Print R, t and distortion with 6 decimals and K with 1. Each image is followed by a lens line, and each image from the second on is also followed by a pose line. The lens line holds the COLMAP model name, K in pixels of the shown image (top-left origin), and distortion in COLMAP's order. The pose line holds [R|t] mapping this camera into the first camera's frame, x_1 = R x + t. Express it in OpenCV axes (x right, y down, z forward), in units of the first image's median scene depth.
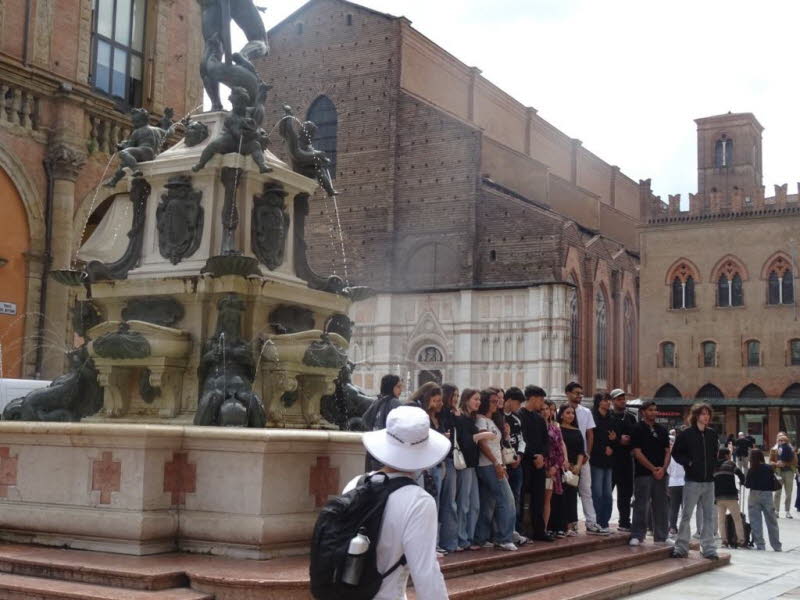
lens RADIAL K [[1216.8, 0, 401.8], [0, 1216.8, 299.7], [0, 0, 1]] dist [0.009904, 0.000000]
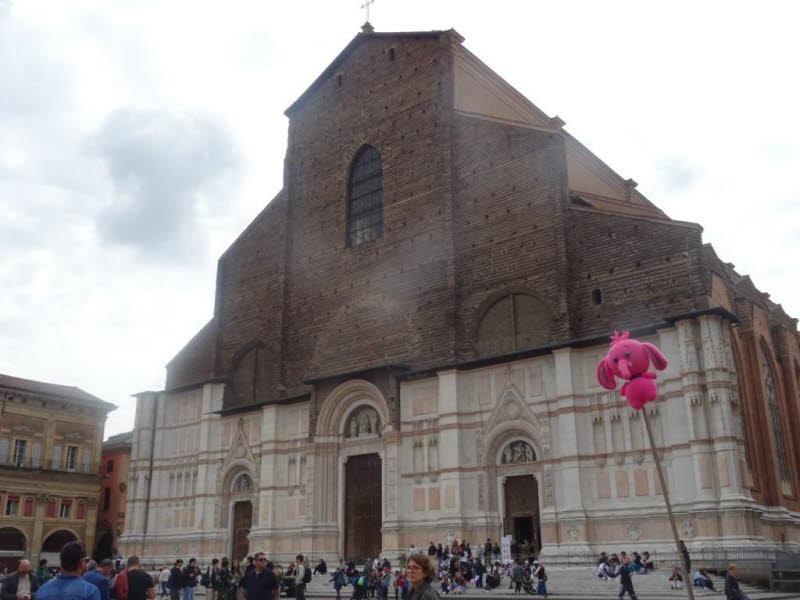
lens RADIAL K [[810.3, 0, 396.3], [0, 810.3, 302.7], [0, 0, 1]] dist [-0.019524, 0.000000]
pose [[0.981427, -0.089611, -0.169618, 0.040953], [0.052599, 0.976006, -0.211296, 0.055711], [0.184482, 0.198450, 0.962592, 0.539878]]
